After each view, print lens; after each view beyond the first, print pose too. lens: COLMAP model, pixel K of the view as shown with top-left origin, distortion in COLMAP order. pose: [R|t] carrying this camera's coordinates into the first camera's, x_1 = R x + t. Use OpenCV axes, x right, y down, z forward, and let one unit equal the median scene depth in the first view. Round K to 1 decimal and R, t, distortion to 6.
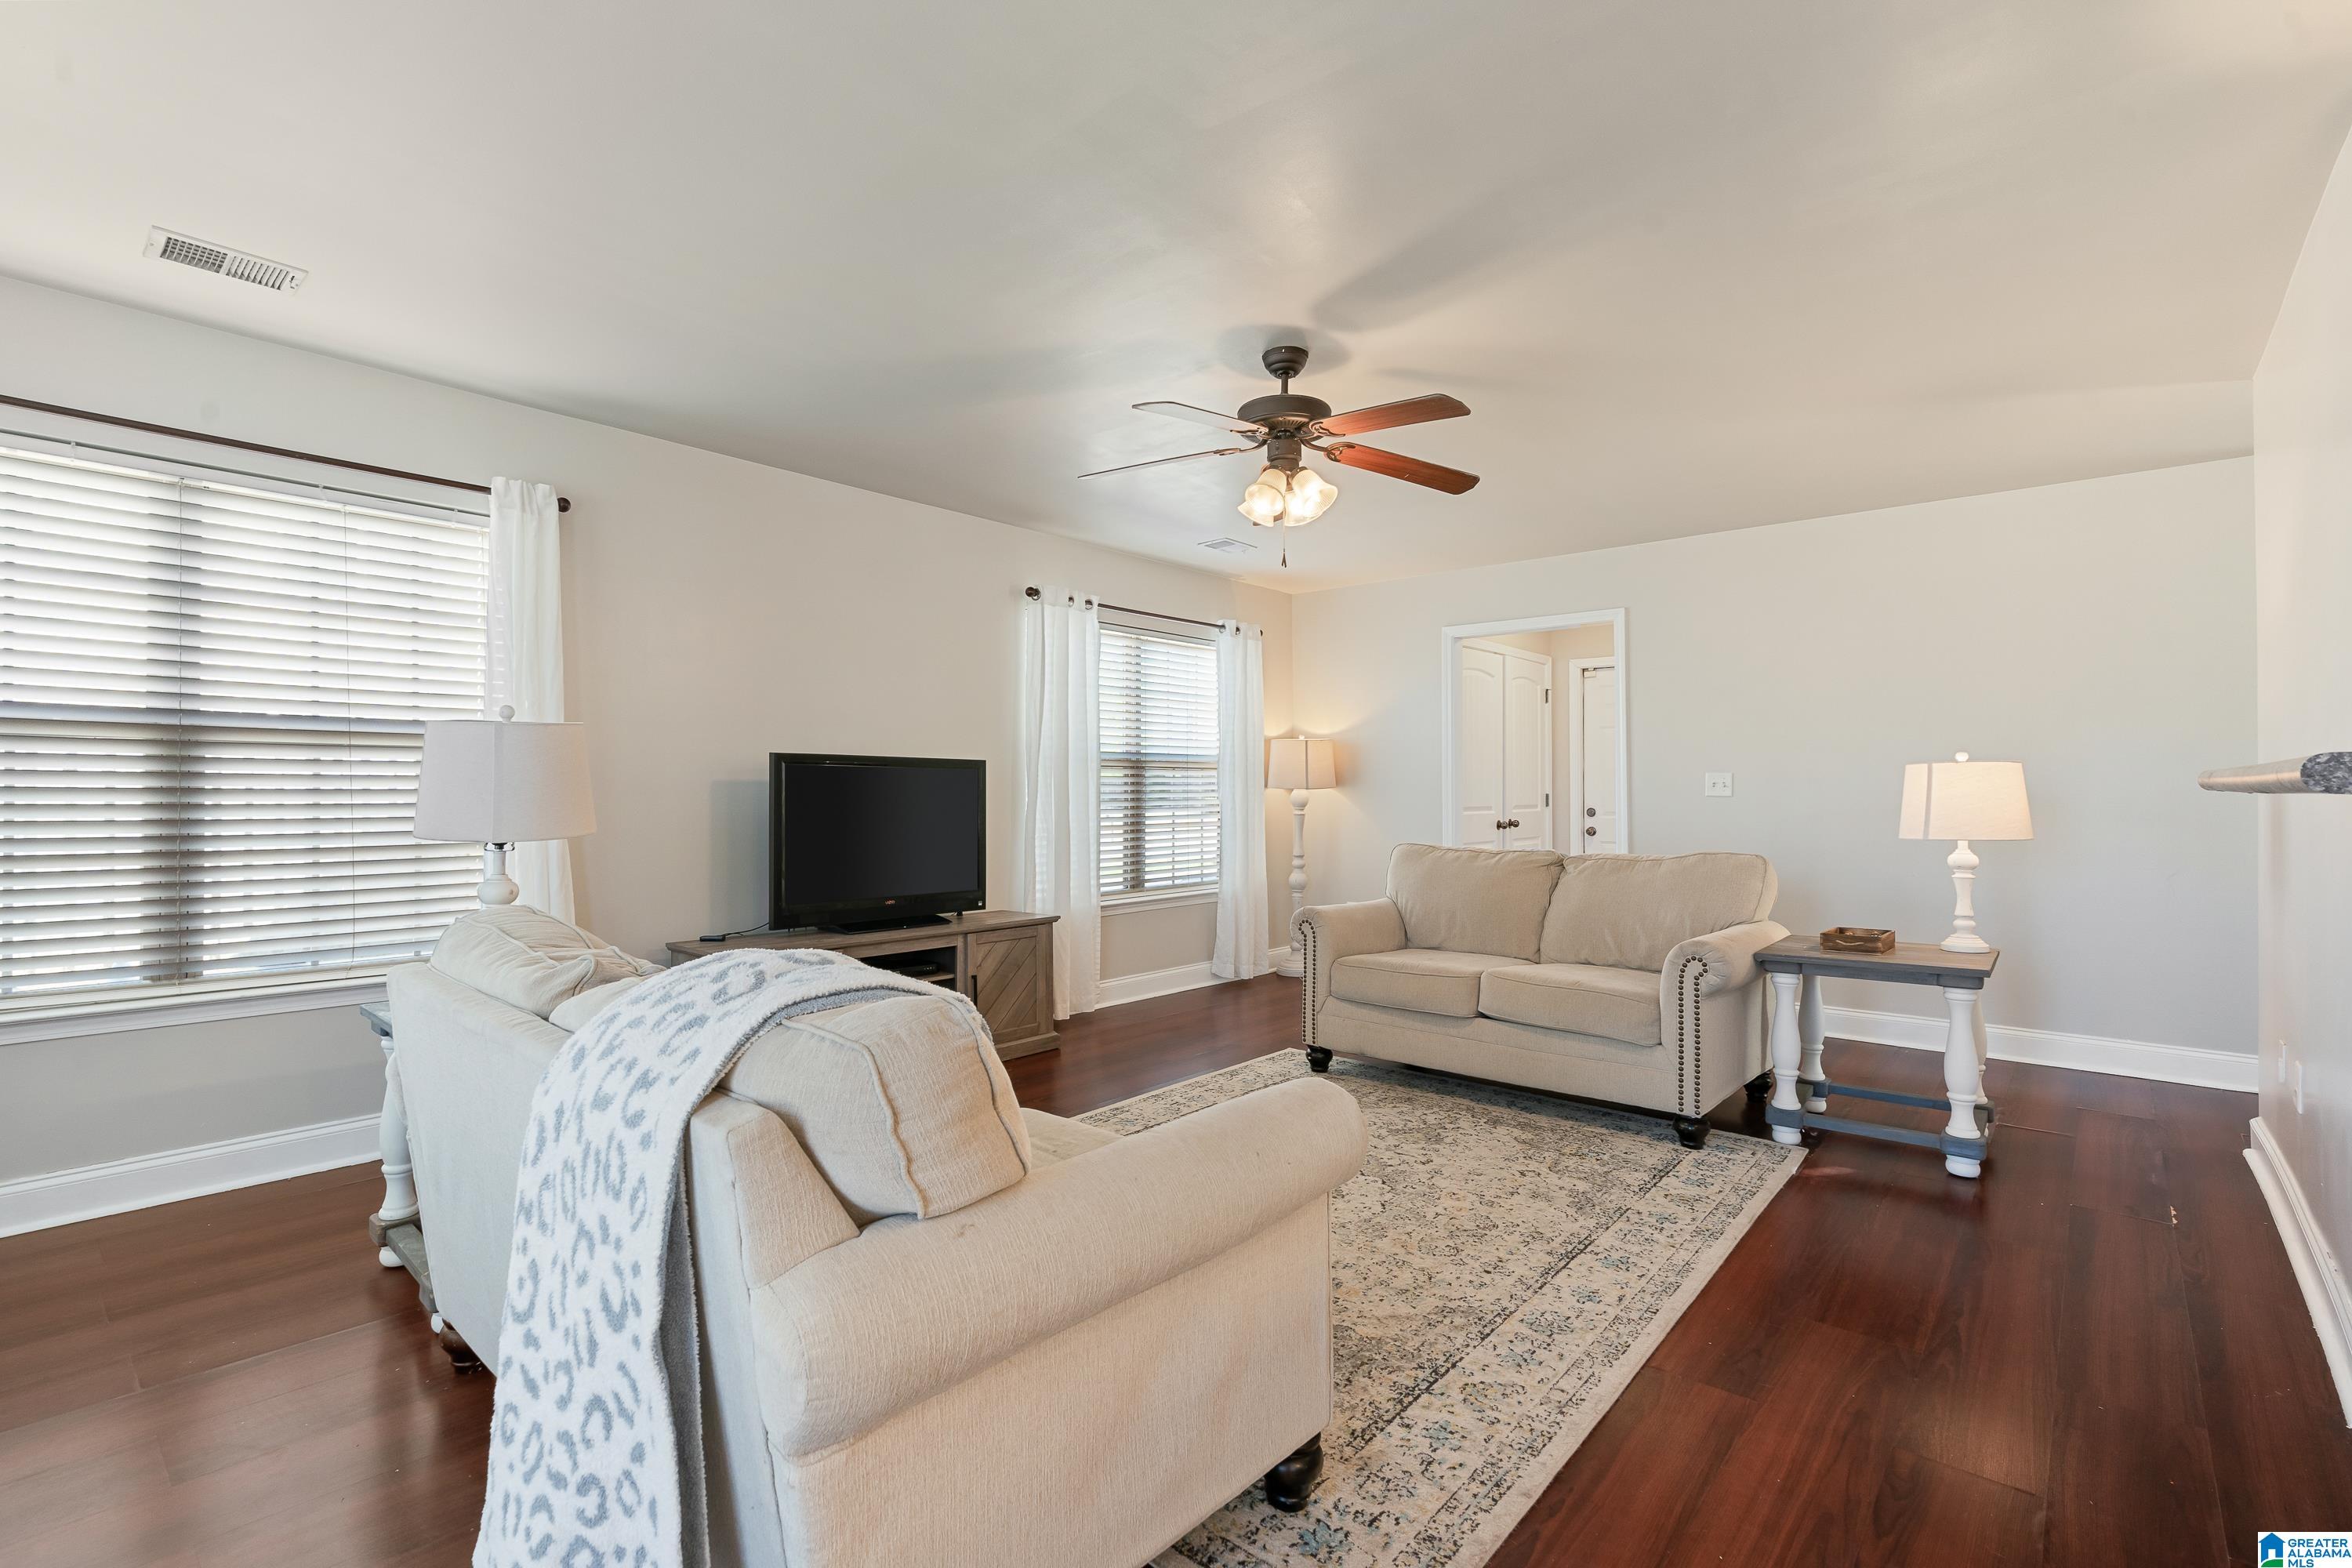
lens RADIAL K [[1080.7, 0, 1170.4], [0, 1080.7, 808.7], [0, 0, 1]] dist [-0.000513, -0.000235]
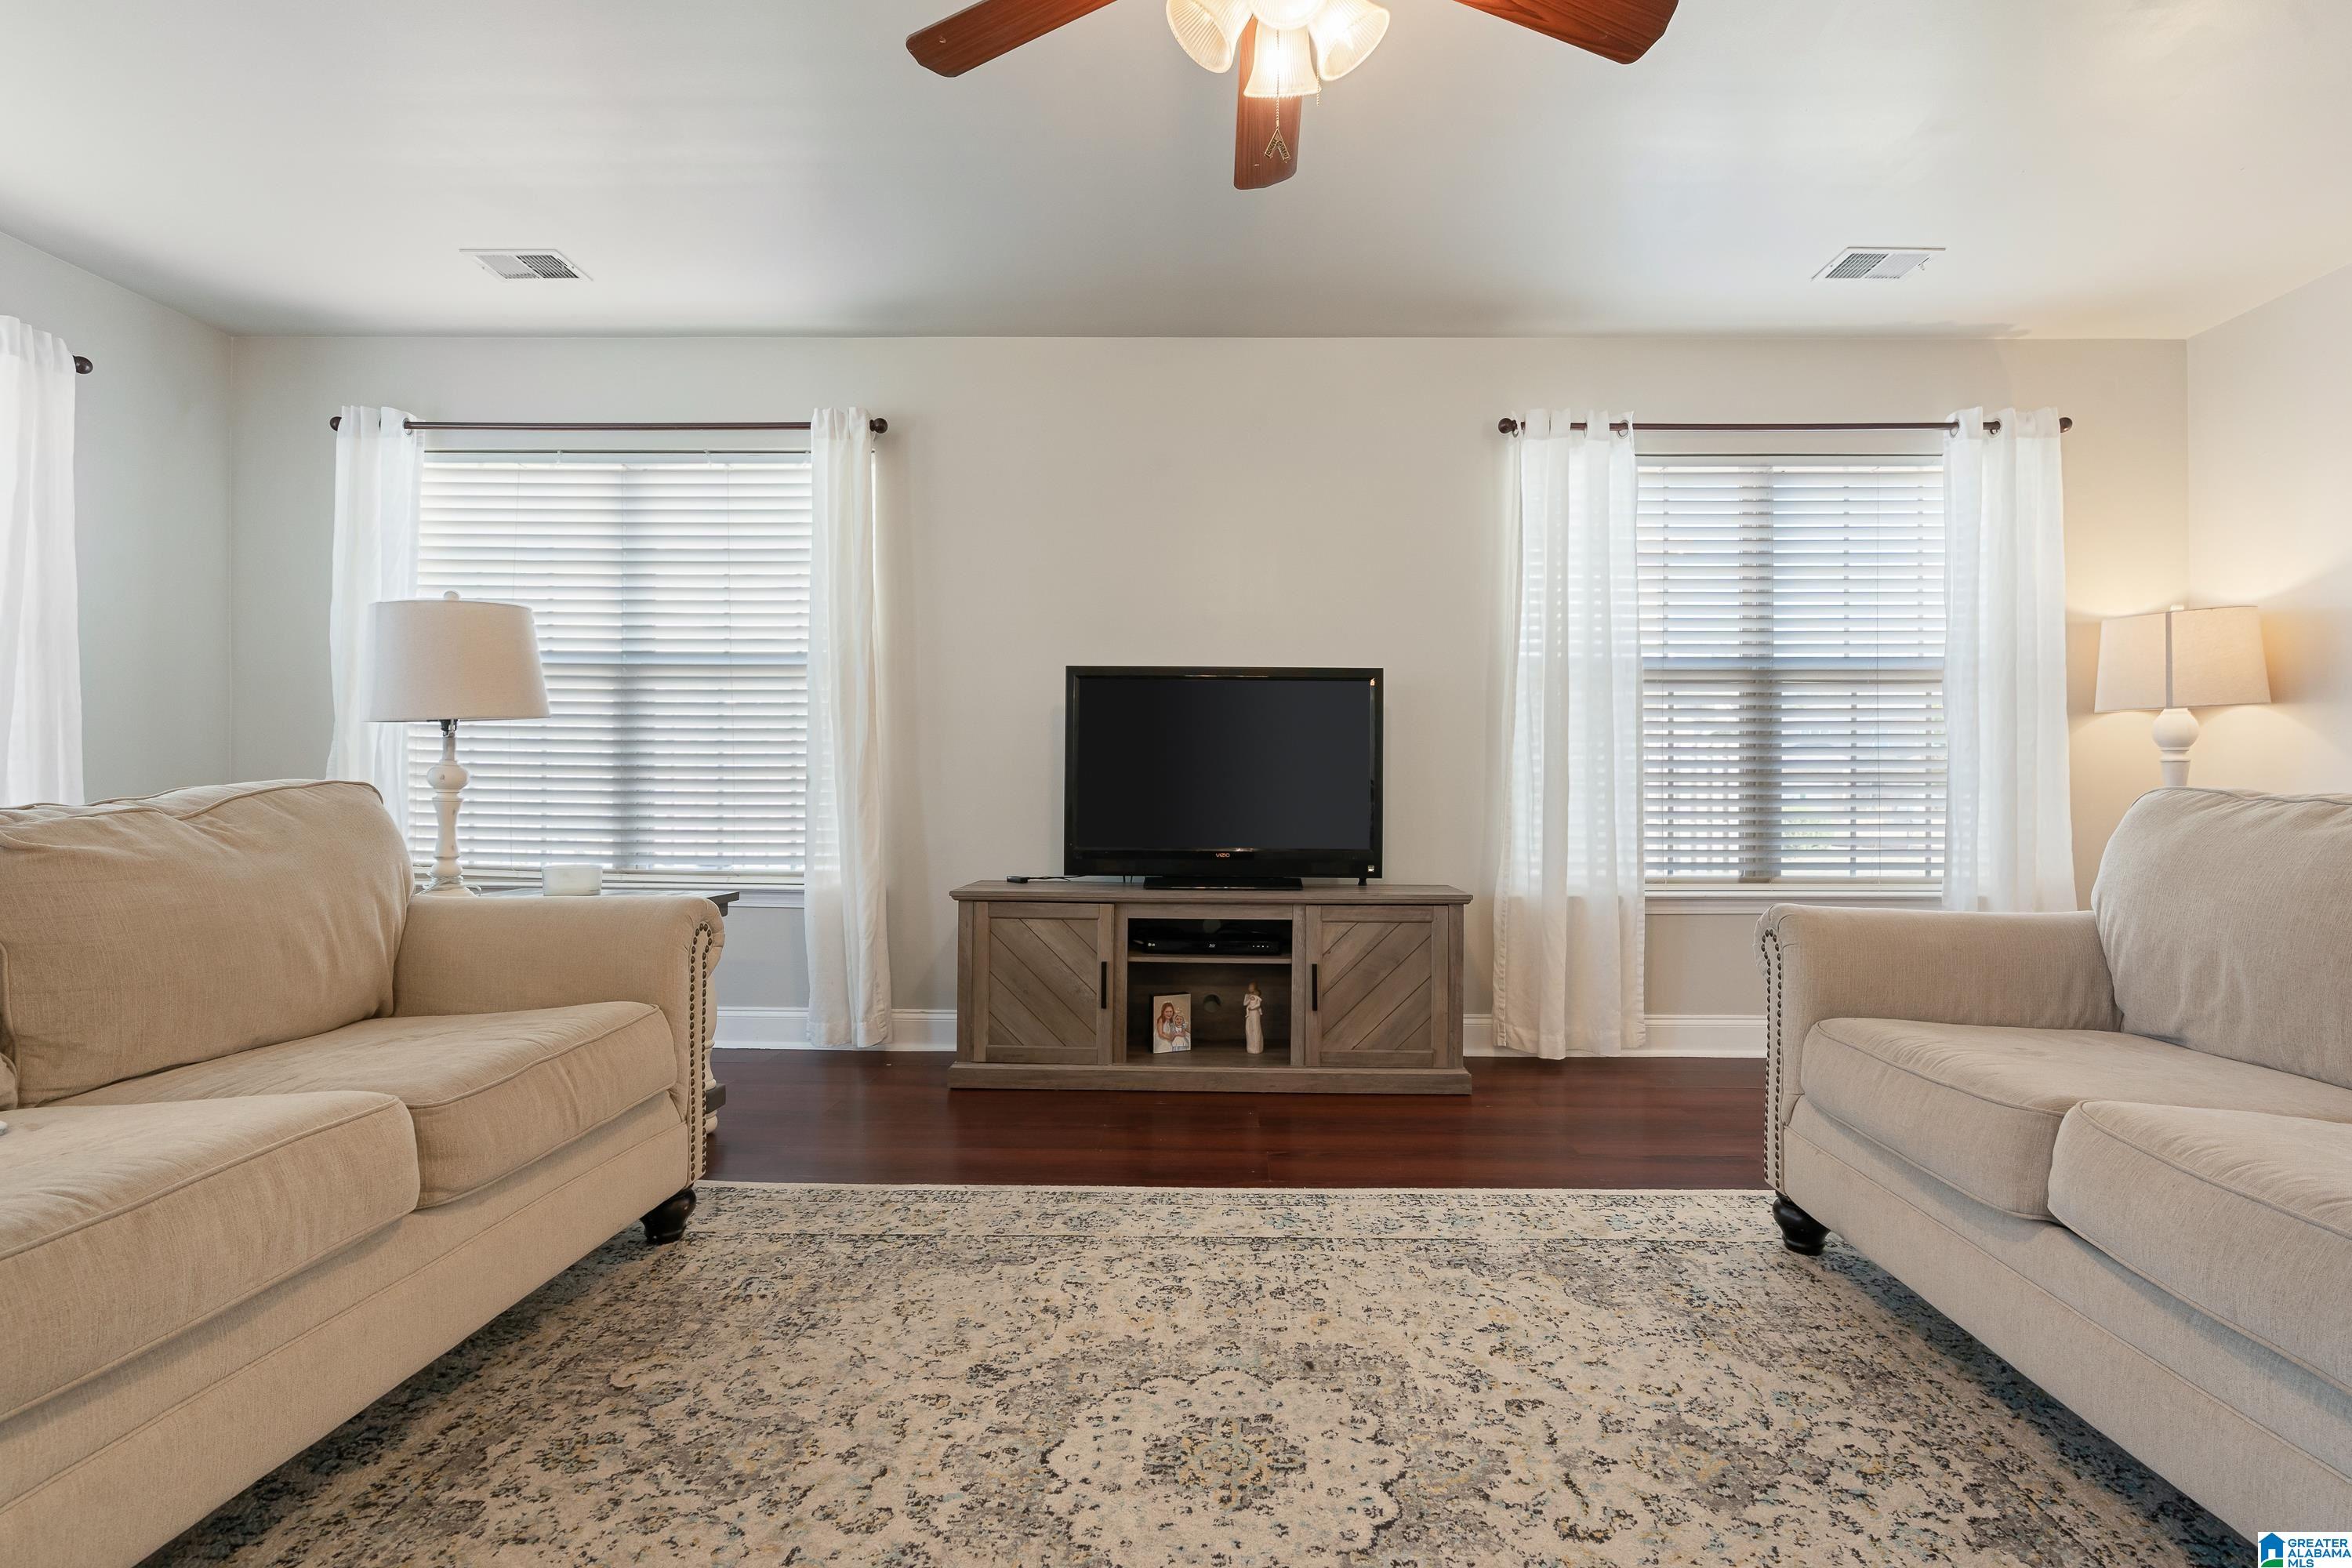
lens RADIAL K [[1138.0, 0, 836.4], [0, 1138.0, 752.7], [0, 0, 1]] dist [-0.005671, -0.000001]
pose [[0.640772, 0.002632, -0.767726, 0.190662], [-0.017506, 0.999784, -0.011183, 0.027655], [0.767531, 0.020606, 0.640680, 0.266164]]
